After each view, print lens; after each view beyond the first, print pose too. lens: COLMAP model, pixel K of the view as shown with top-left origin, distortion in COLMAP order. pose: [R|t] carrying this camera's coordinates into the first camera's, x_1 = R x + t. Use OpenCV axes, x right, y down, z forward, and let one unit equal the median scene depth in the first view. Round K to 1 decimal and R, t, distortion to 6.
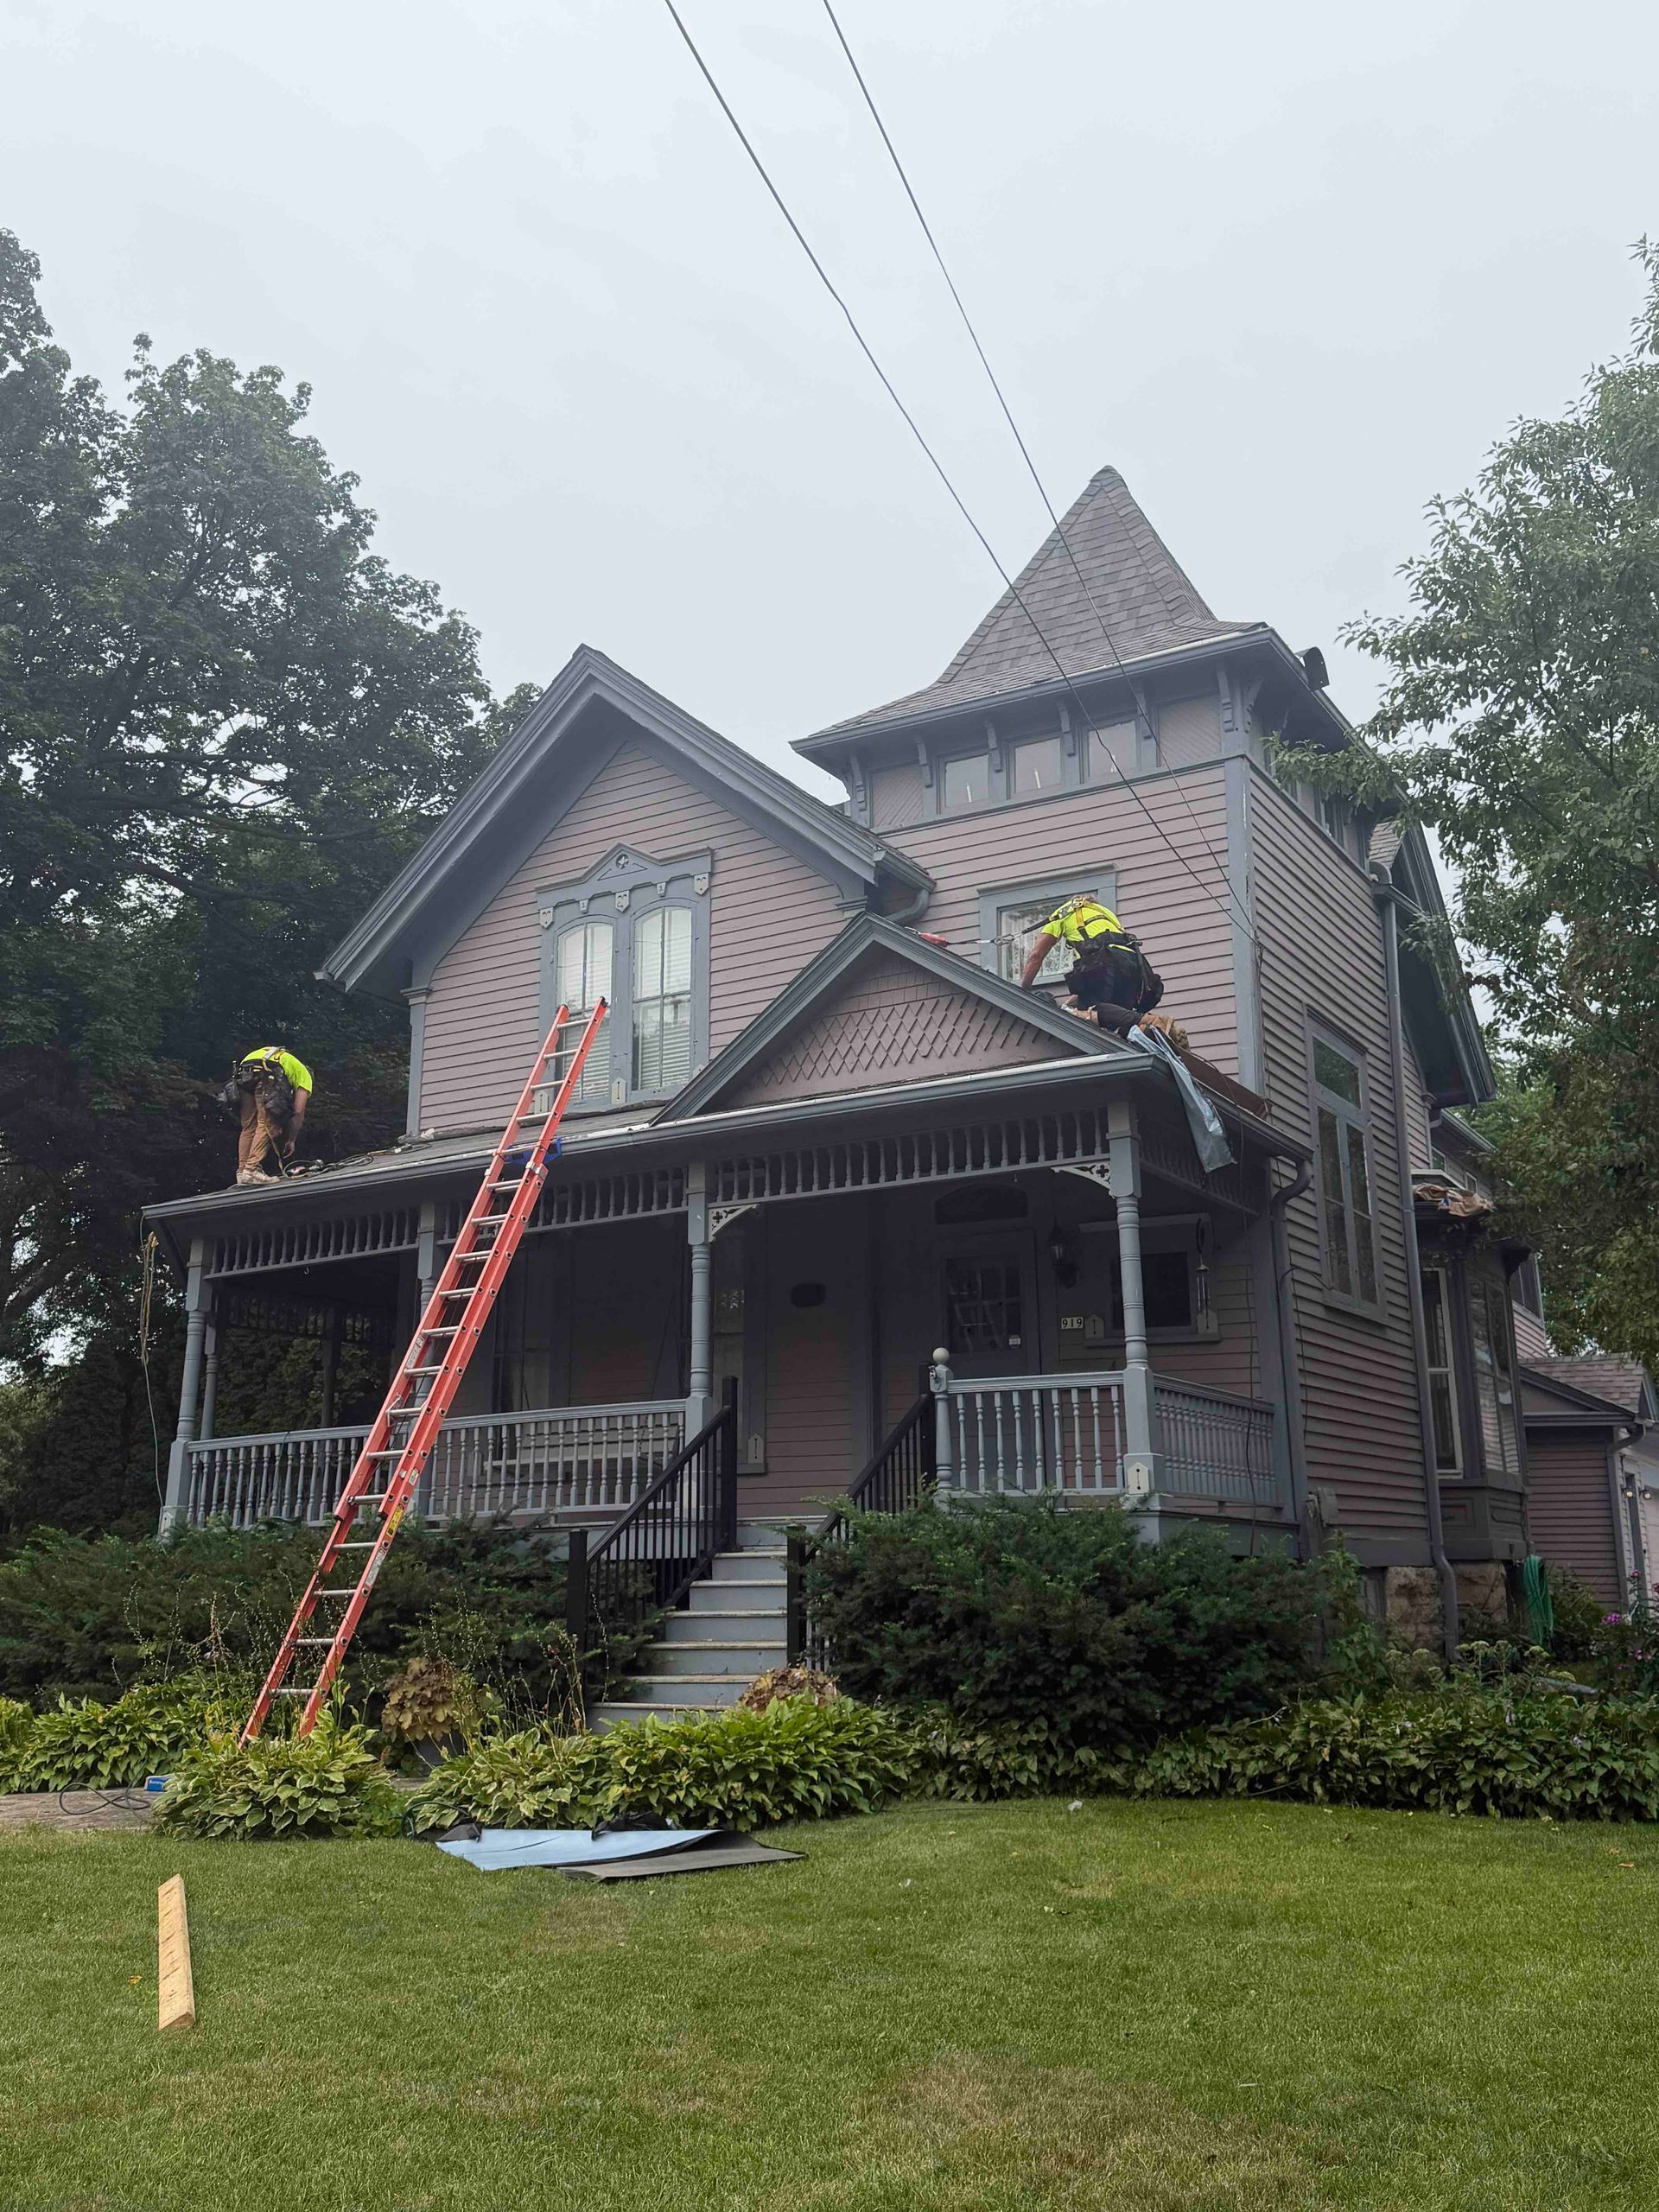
lens RADIAL K [[1811.2, 0, 829.5], [0, 1811.2, 1106.0], [0, 0, 1]] dist [0.003328, 0.000455]
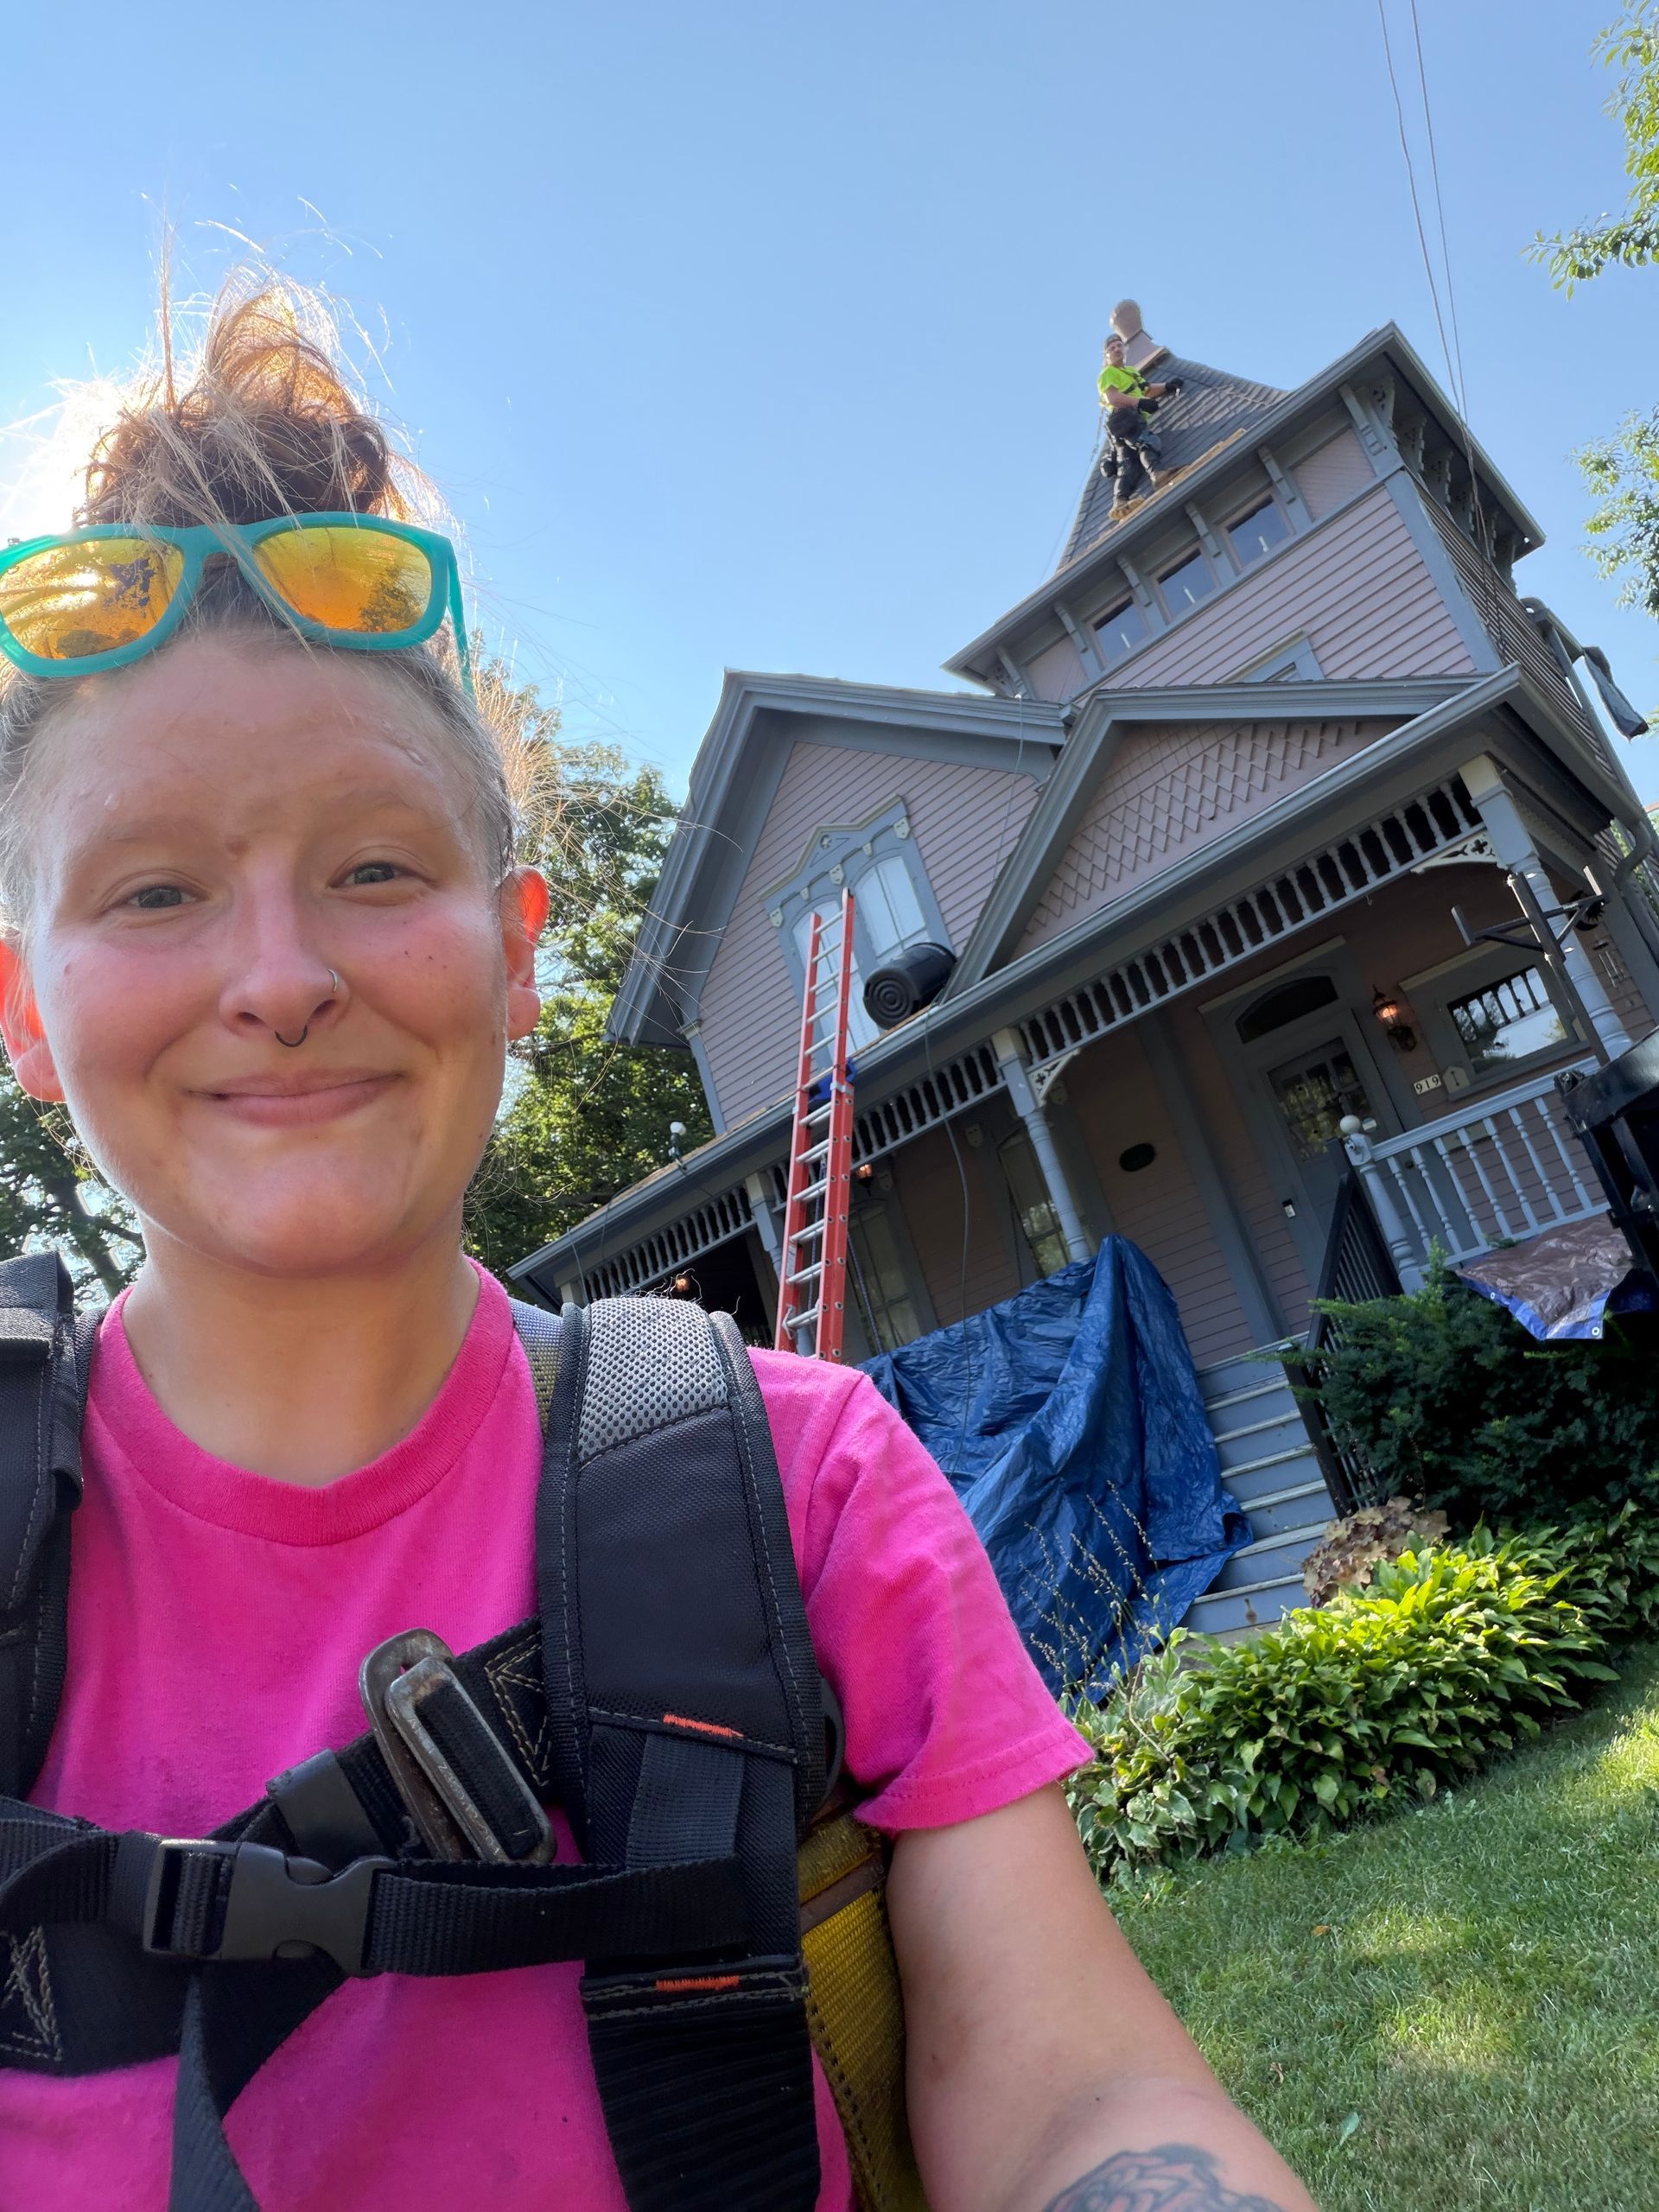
lens RADIAL K [[1587.9, 0, 829.5], [0, 1587.9, 1106.0], [0, 0, 1]] dist [0.000088, 0.000311]
pose [[0.936134, -0.315938, -0.154389, -0.041219], [0.318917, 0.947765, -0.005734, 0.044248], [0.148136, -0.043870, 0.987993, 0.175113]]
